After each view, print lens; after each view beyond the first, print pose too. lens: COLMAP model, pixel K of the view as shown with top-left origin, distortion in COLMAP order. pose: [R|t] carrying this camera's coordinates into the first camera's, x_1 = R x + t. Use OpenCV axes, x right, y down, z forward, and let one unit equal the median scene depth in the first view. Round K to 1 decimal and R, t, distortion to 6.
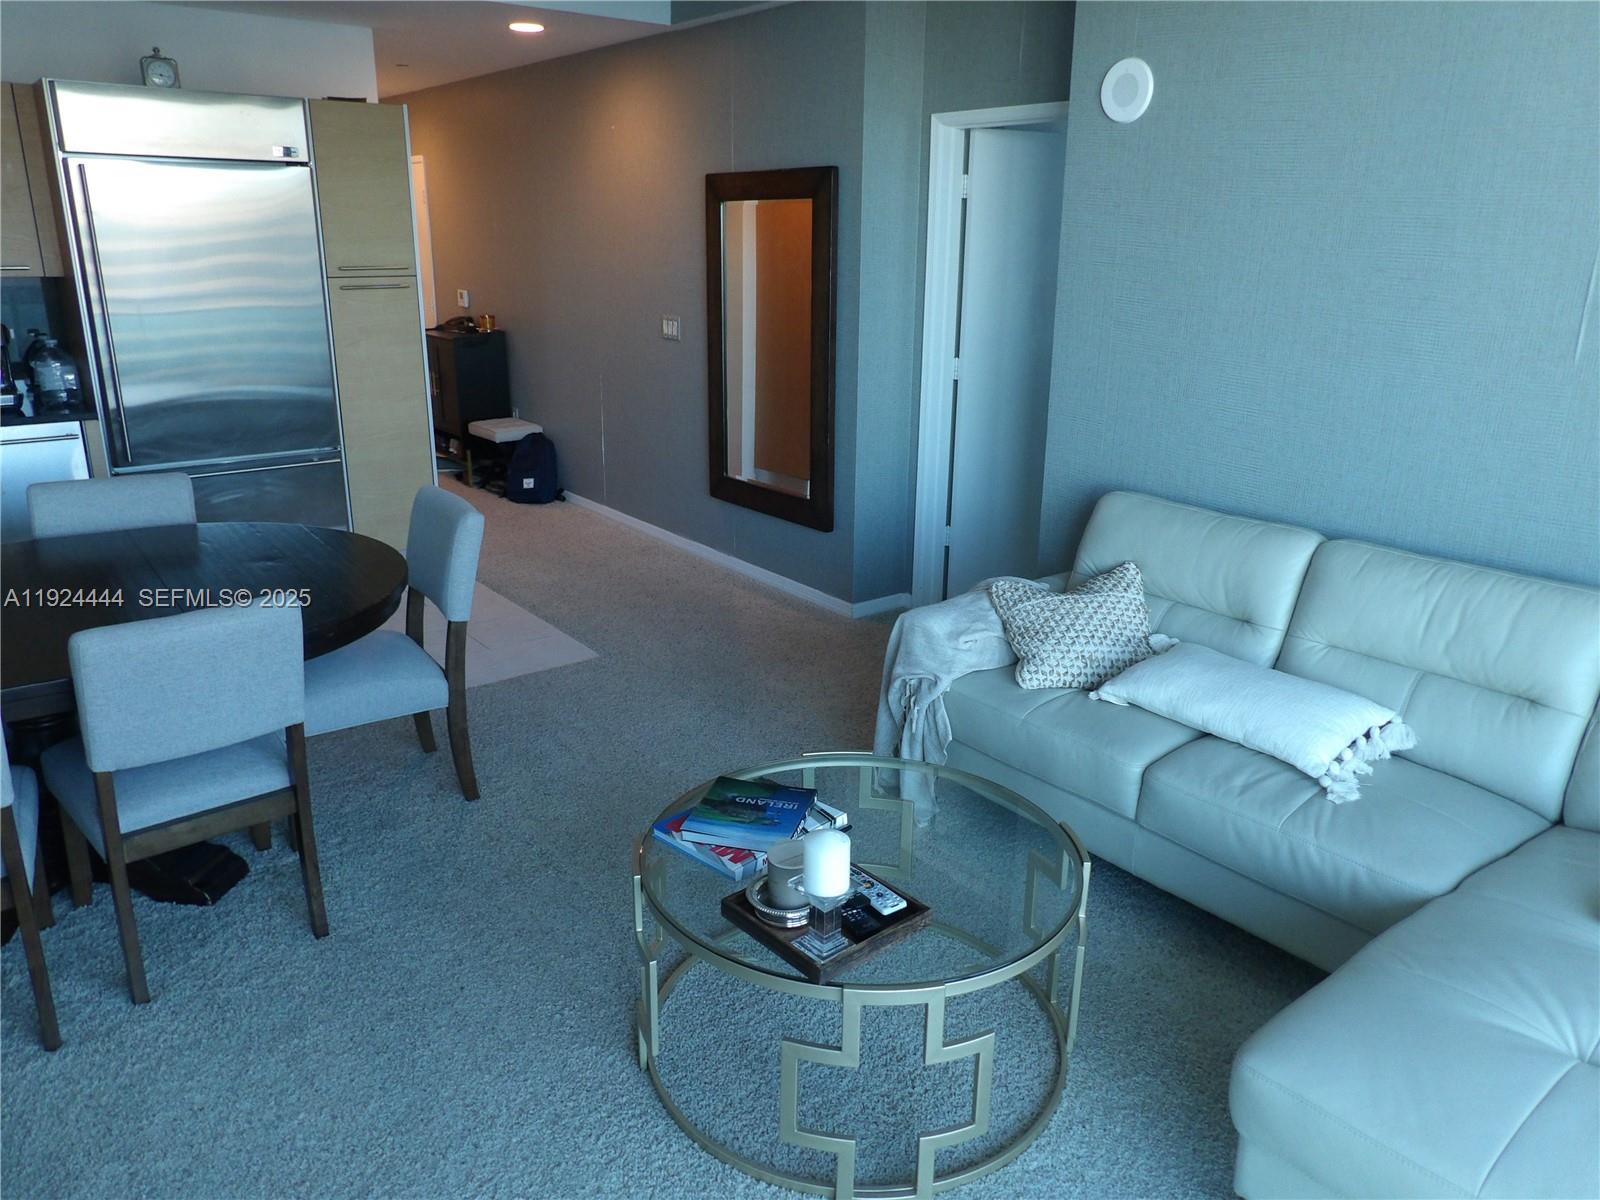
lens RADIAL K [[1138.5, 0, 790.7], [0, 1138.5, 578.3], [0, 0, 1]] dist [-0.008343, -0.002232]
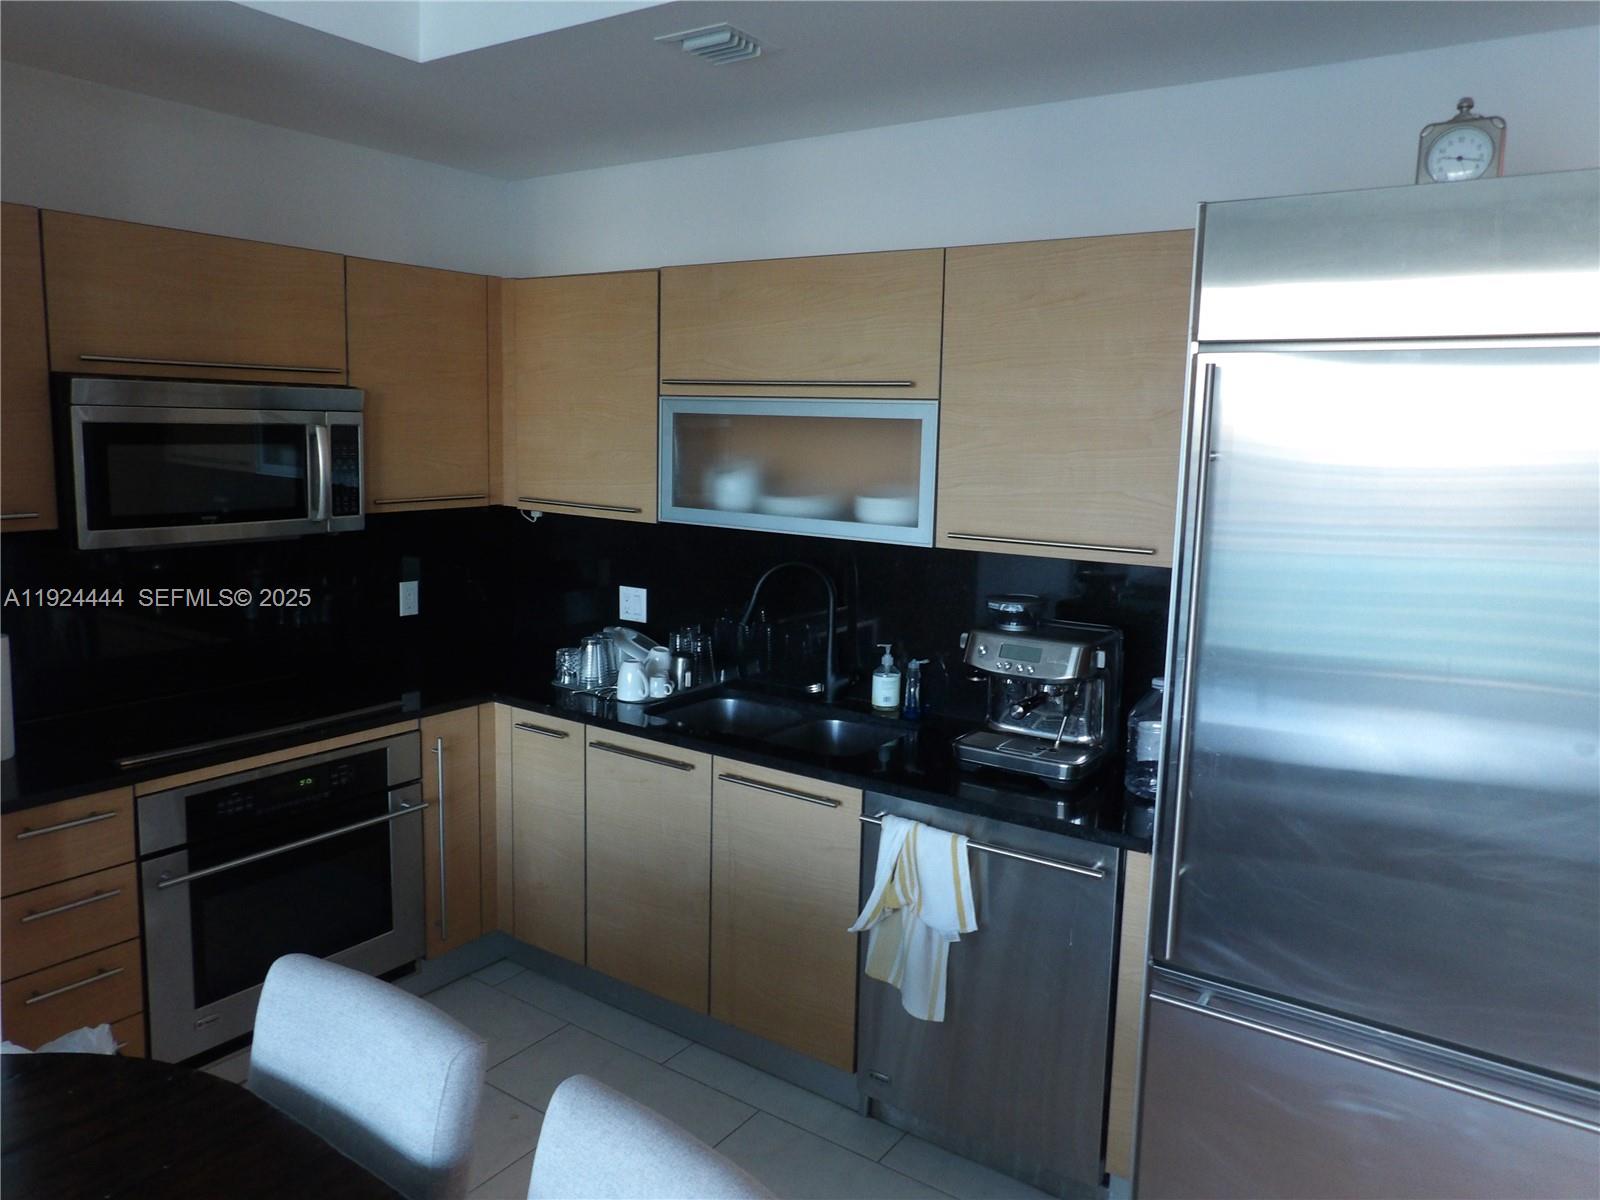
lens RADIAL K [[1138.5, 0, 790.7], [0, 1138.5, 578.3], [0, 0, 1]] dist [-0.008343, -0.002232]
pose [[0.288652, 0.122844, -0.949521, -0.193474], [-0.294416, 0.955070, 0.034060, -0.222776], [0.911043, 0.269723, 0.311850, 0.651151]]
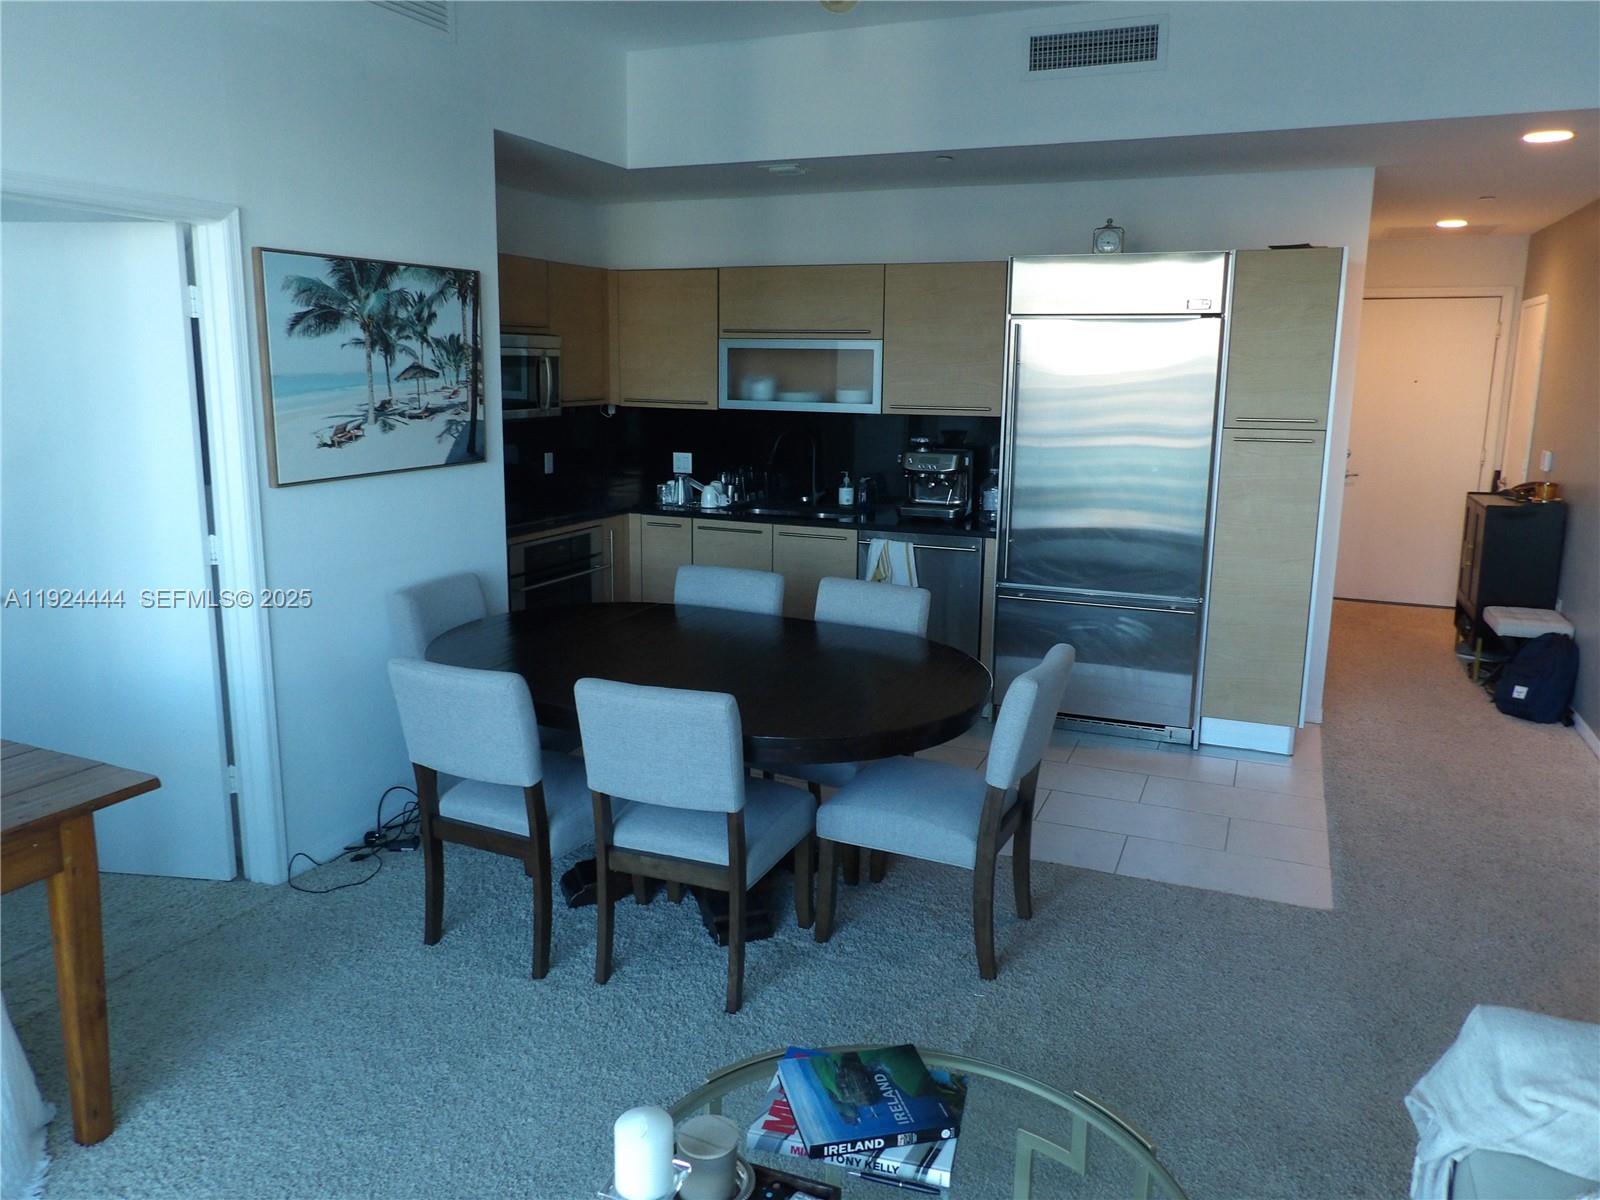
lens RADIAL K [[1138.5, 0, 790.7], [0, 1138.5, 578.3], [0, 0, 1]] dist [-0.008343, -0.002232]
pose [[0.480844, 0.151556, -0.863608, 0.287780], [-0.256420, 0.966194, 0.026789, -0.076375], [0.838474, 0.208565, 0.503451, 0.243443]]
